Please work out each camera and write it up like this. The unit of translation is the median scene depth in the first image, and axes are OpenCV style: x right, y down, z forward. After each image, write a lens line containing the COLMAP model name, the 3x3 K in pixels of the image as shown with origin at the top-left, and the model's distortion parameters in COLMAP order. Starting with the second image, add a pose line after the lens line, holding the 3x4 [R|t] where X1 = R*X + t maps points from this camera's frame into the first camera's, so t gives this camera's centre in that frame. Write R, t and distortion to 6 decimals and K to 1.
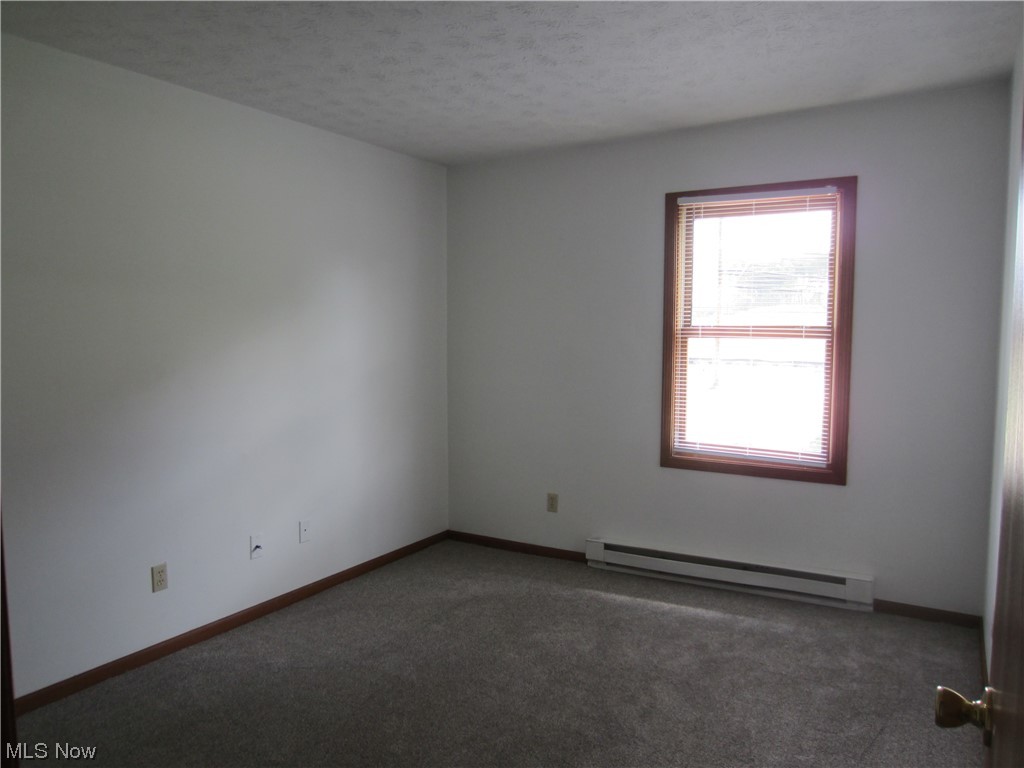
lens RADIAL K [[720.0, 0, 512.0], [0, 720.0, 384.0], [0, 0, 1]] dist [0.002398, 0.001732]
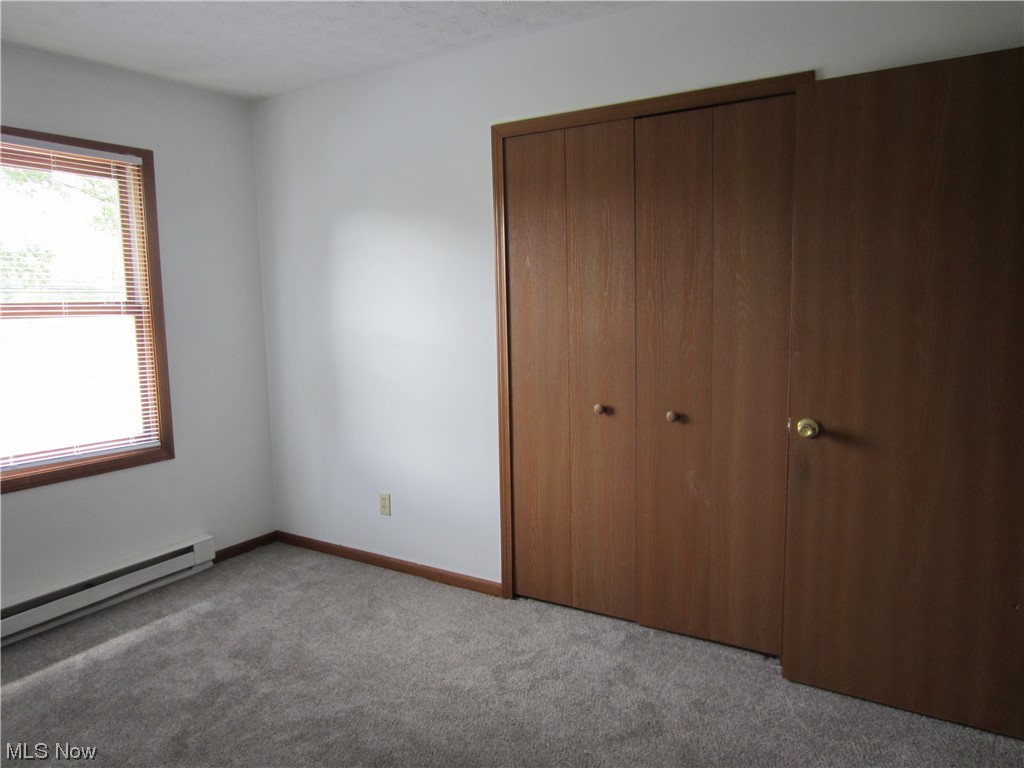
lens RADIAL K [[724.7, 0, 513.2], [0, 724.7, 366.8], [0, 0, 1]] dist [0.003228, 0.000853]
pose [[0.059816, -0.101373, 0.993049, -0.521754], [0.092001, 0.991156, 0.095638, -0.041455], [-0.993961, 0.085640, 0.068613, 0.451917]]
